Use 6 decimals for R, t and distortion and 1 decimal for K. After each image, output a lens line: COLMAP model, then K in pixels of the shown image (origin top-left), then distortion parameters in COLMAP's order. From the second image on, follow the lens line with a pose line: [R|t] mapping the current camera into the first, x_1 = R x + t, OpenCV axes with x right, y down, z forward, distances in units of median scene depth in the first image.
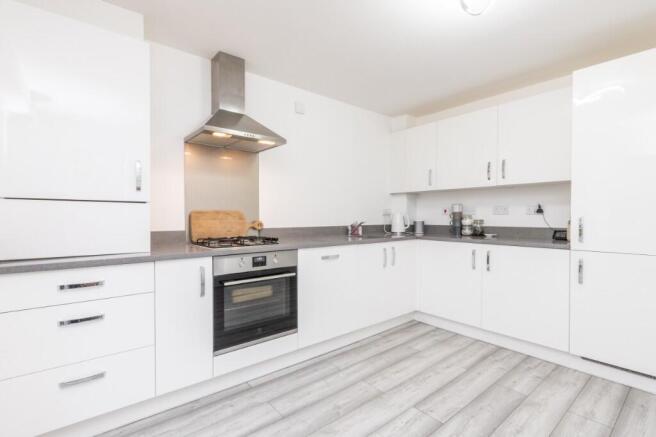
lens RADIAL K [[308.3, 0, 328.0], [0, 308.3, 218.5], [0, 0, 1]] dist [0.003634, -0.000785]
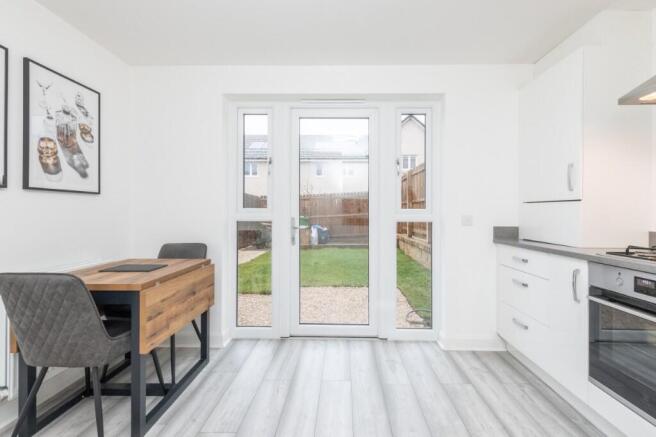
lens RADIAL K [[313.5, 0, 337.7], [0, 313.5, 211.2], [0, 0, 1]] dist [0.001473, -0.000602]
pose [[-0.650485, -0.006506, -0.759491, 0.555779], [-0.011021, 0.999939, 0.000874, -0.004986], [0.759439, 0.008939, -0.650517, 0.793317]]
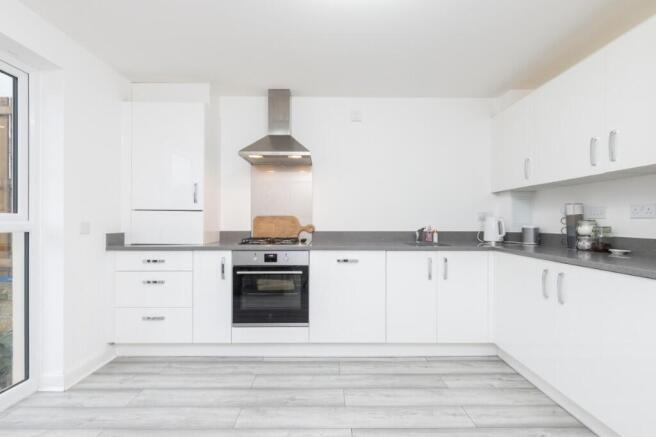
lens RADIAL K [[308.3, 0, 328.0], [0, 308.3, 218.5], [0, 0, 1]] dist [0.003634, -0.000785]
pose [[0.776959, -0.003256, -0.629543, 0.594501], [-0.008172, 0.999850, -0.015257, 0.002502], [0.629498, 0.016999, 0.776816, 0.177171]]
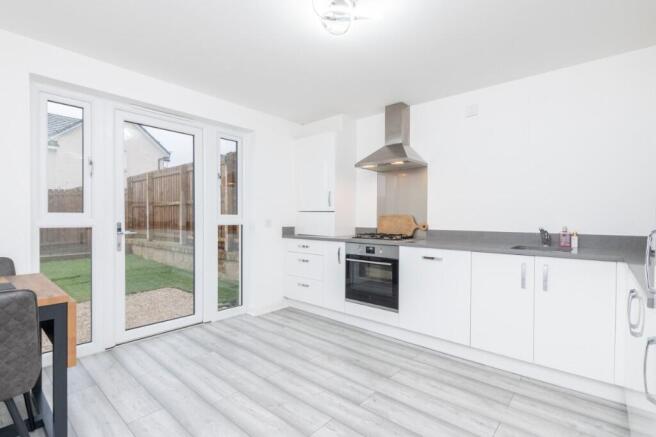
lens RADIAL K [[308.3, 0, 328.0], [0, 308.3, 218.5], [0, 0, 1]] dist [0.003634, -0.000785]
pose [[0.164522, 0.006284, -0.986353, 0.995925], [-0.015797, 0.999868, 0.003735, -0.009831], [0.986247, 0.014967, 0.164600, 0.475506]]
